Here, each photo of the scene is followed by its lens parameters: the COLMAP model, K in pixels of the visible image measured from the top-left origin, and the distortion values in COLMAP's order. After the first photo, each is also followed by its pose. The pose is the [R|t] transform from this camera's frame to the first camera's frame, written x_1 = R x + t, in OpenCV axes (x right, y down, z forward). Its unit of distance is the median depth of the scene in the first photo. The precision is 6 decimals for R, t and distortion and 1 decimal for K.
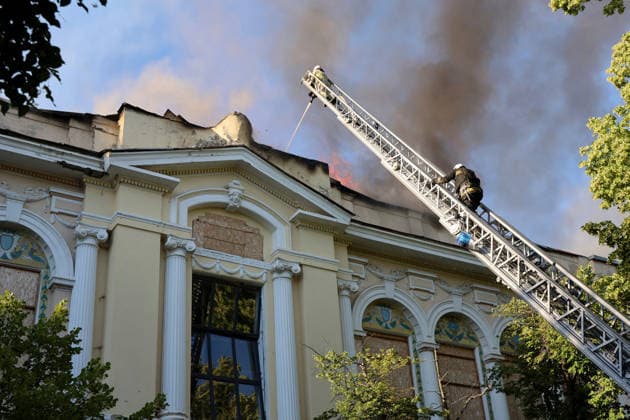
lens RADIAL K [[779.1, 0, 315.0], [0, 779.1, 210.0], [0, 0, 1]] dist [-0.015599, -0.038068]
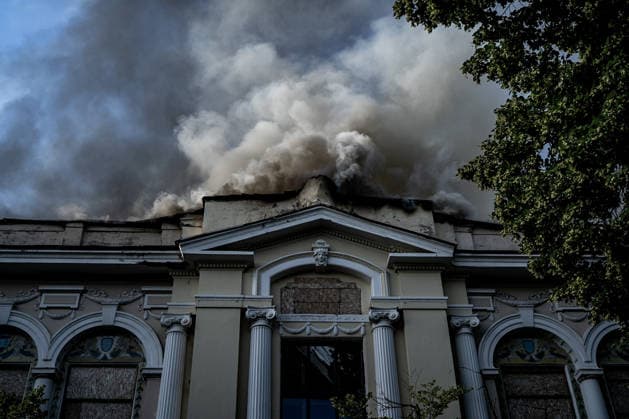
lens RADIAL K [[730.9, 0, 314.5], [0, 730.9, 209.5], [0, 0, 1]] dist [0.003246, -0.012420]
pose [[0.873601, -0.261996, -0.410096, 0.300722], [0.213710, 0.963641, -0.160385, 0.076507], [0.437206, 0.052471, 0.897829, 0.160946]]
